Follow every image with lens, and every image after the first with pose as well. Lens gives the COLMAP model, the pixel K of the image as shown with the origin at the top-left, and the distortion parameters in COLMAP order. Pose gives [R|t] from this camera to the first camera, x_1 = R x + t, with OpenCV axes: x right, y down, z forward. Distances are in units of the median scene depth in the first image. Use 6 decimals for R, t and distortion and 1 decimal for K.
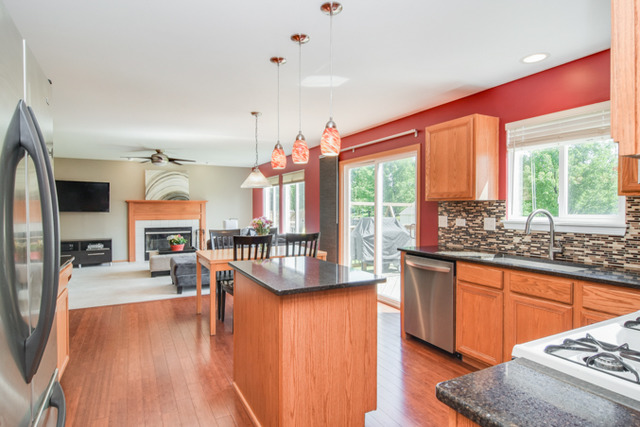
lens RADIAL K [[361.1, 0, 320.0], [0, 361.1, 213.5], [0, 0, 1]] dist [-0.001509, 0.000047]
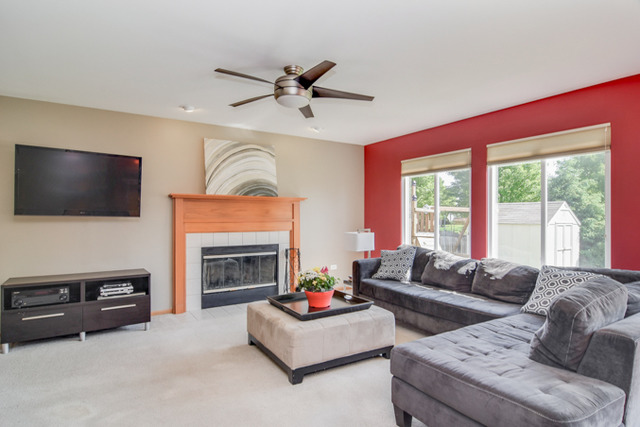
lens RADIAL K [[339.0, 0, 320.0], [0, 339.0, 213.5], [0, 0, 1]] dist [-0.043182, -0.000314]
pose [[0.994872, 0.003490, 0.101079, -0.366034], [-0.000485, 0.999558, -0.029733, 0.005289], [-0.101138, 0.029531, 0.994434, 0.493398]]
